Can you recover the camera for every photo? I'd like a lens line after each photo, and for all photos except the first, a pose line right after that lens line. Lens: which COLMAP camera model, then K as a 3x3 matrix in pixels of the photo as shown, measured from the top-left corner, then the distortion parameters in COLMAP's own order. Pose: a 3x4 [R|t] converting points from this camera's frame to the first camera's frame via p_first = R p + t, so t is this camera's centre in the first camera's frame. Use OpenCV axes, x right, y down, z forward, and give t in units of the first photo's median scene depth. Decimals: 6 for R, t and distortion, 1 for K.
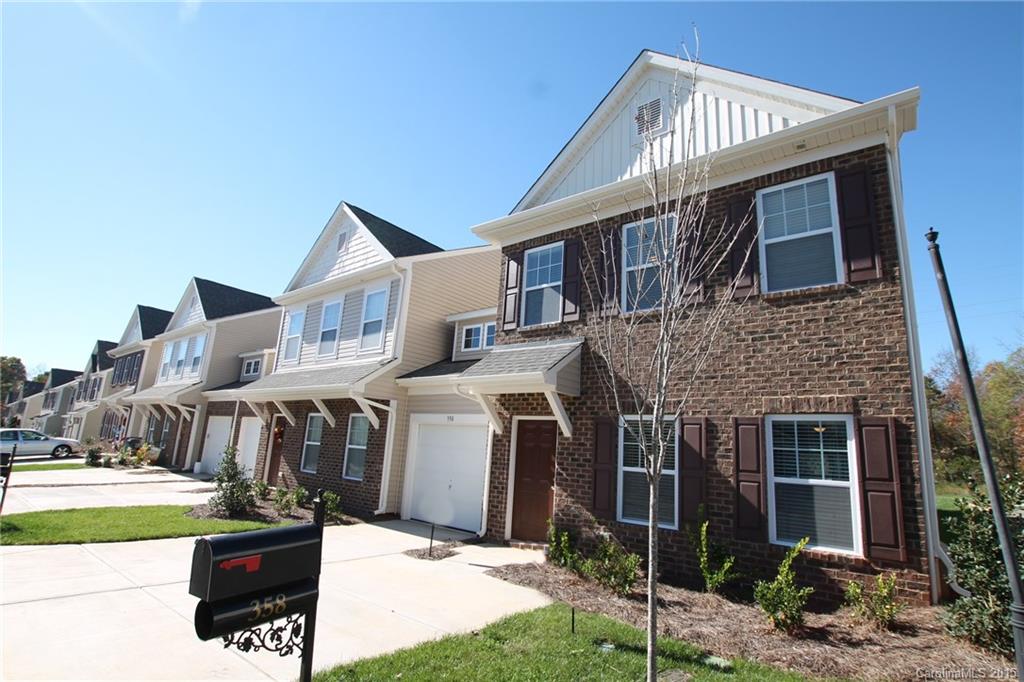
lens RADIAL K [[486.2, 0, 508.6], [0, 486.2, 345.0], [0, 0, 1]] dist [-0.040049, 0.000764]
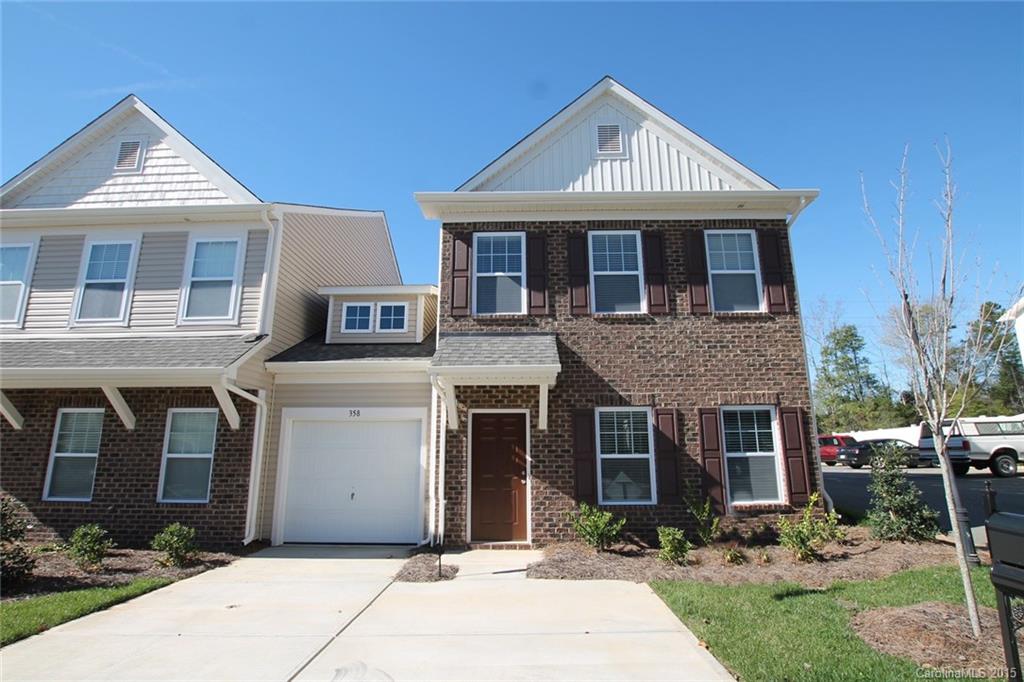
lens RADIAL K [[486.2, 0, 508.6], [0, 486.2, 345.0], [0, 0, 1]] dist [-0.040049, 0.000764]
pose [[0.786340, 0.066185, 0.614239, -0.557773], [-0.078206, 0.996911, -0.007300, 0.027315], [-0.612824, -0.042296, 0.789087, 0.251343]]
